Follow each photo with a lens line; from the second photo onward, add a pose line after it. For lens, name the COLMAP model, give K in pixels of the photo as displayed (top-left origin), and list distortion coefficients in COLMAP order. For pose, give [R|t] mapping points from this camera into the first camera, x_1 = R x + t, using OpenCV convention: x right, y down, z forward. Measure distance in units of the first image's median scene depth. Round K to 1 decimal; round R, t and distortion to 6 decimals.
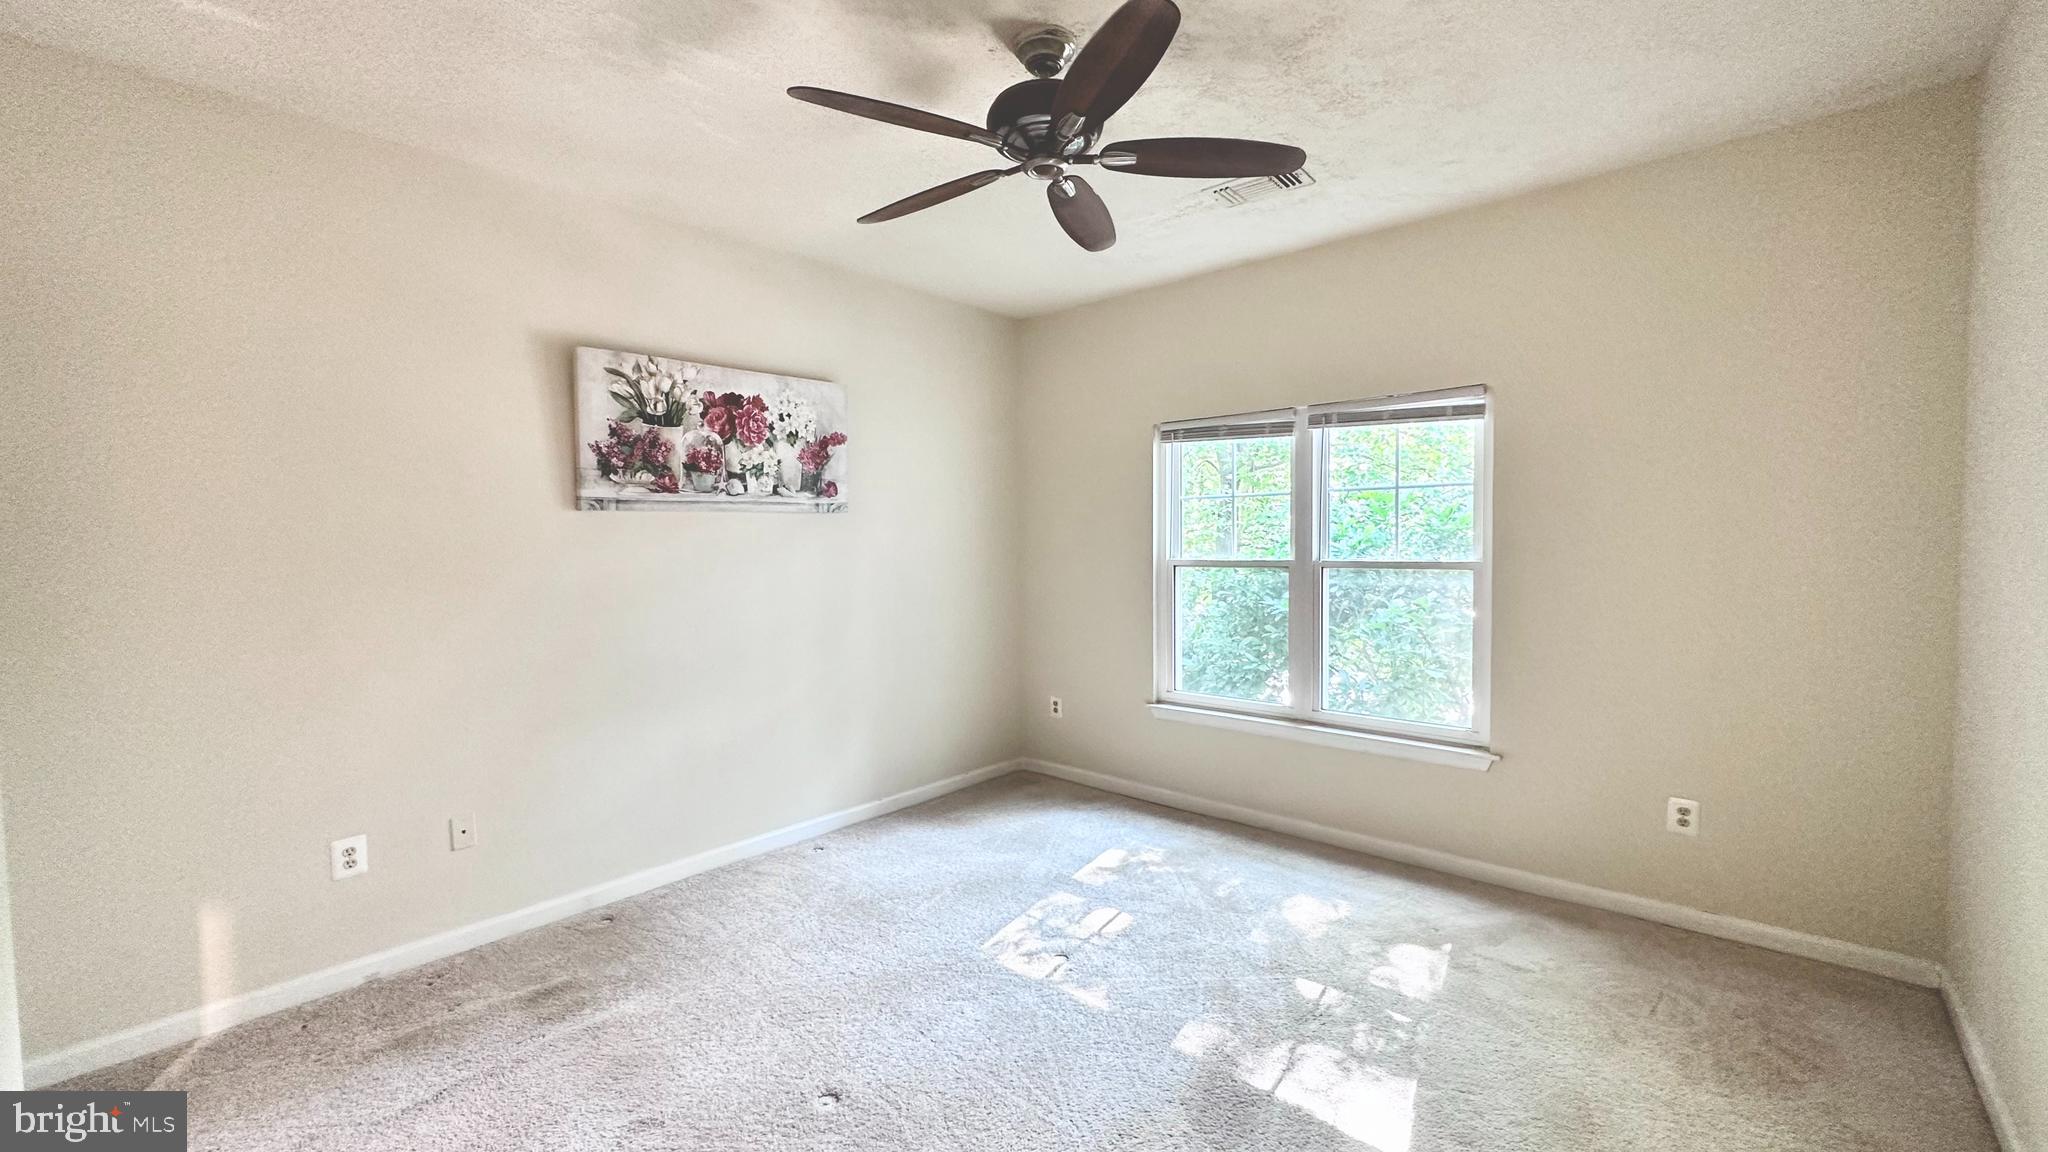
lens RADIAL K [[815.4, 0, 1024.0], [0, 815.4, 576.0], [0, 0, 1]] dist [-0.006766, 0.000760]
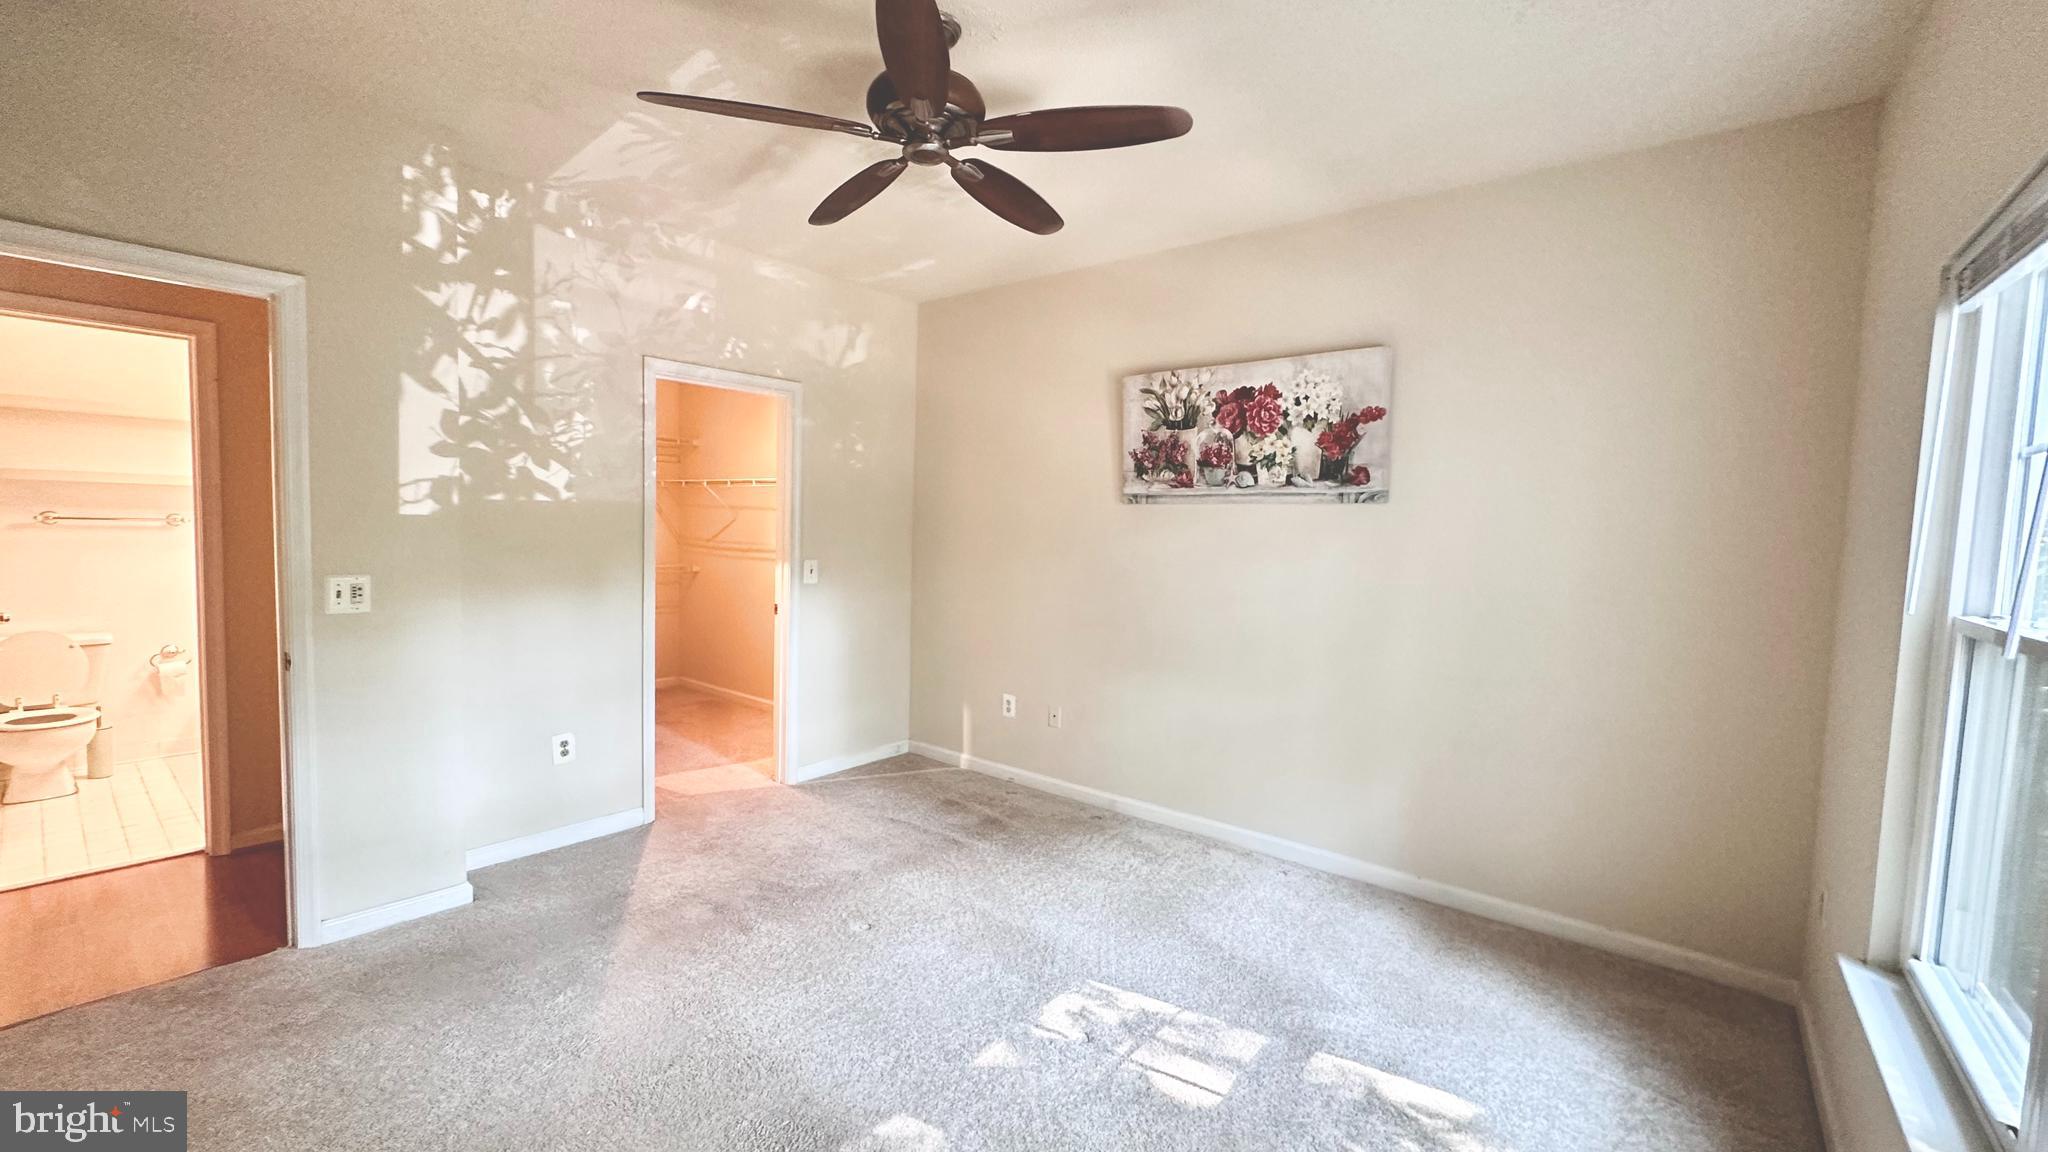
lens RADIAL K [[815.4, 0, 1024.0], [0, 815.4, 576.0], [0, 0, 1]] dist [-0.006766, 0.000760]
pose [[0.053648, 0.074789, -0.995755, 0.664498], [-0.074935, 0.994681, 0.070671, -0.041385], [0.995744, 0.070825, 0.058967, 0.688699]]
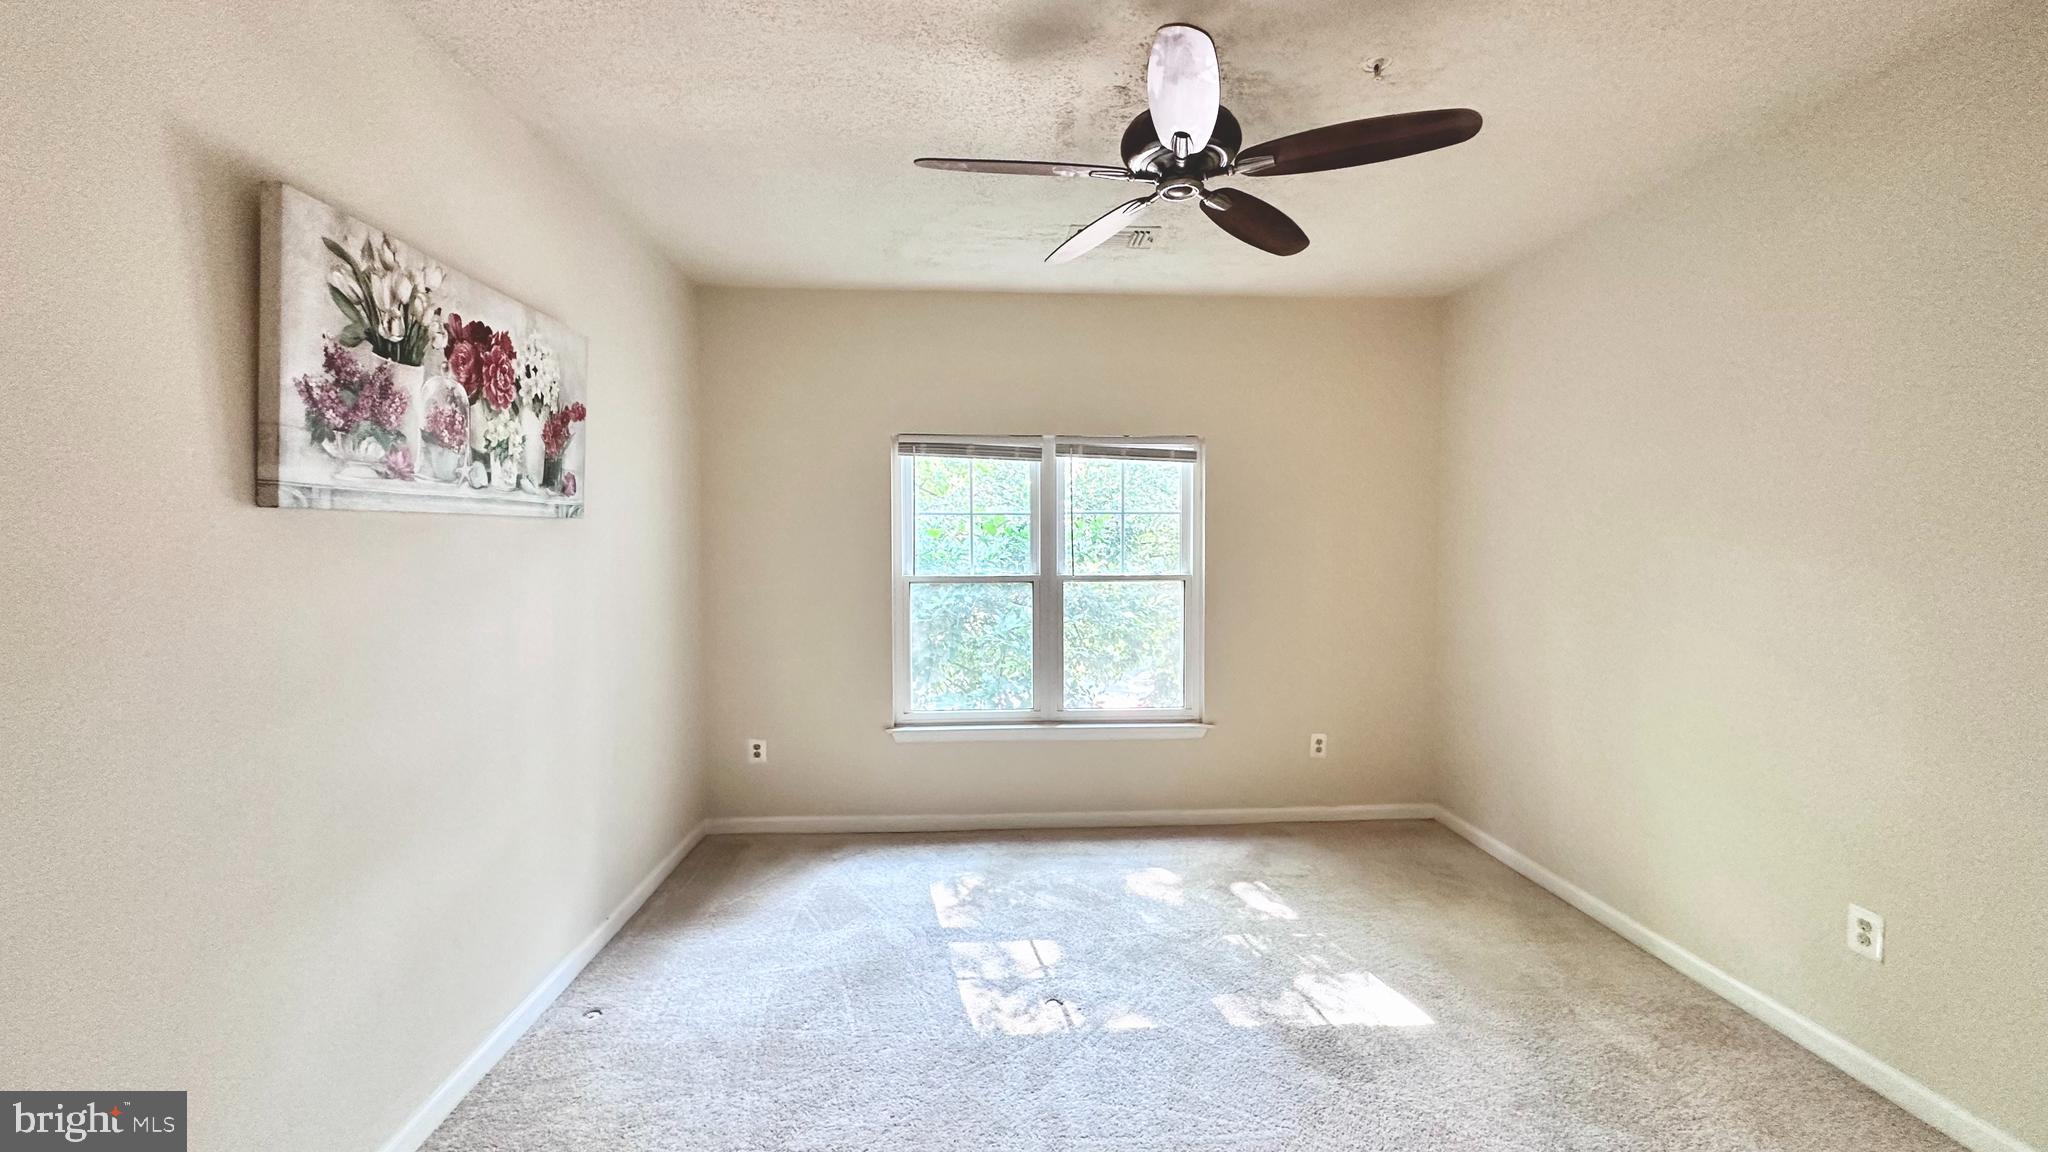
lens RADIAL K [[815.4, 0, 1024.0], [0, 815.4, 576.0], [0, 0, 1]] dist [-0.006766, 0.000760]
pose [[0.703558, -0.019226, 0.710378, -0.513494], [0.024647, 0.999693, 0.002646, -0.024588], [-0.710211, 0.015647, 0.703815, 0.279896]]
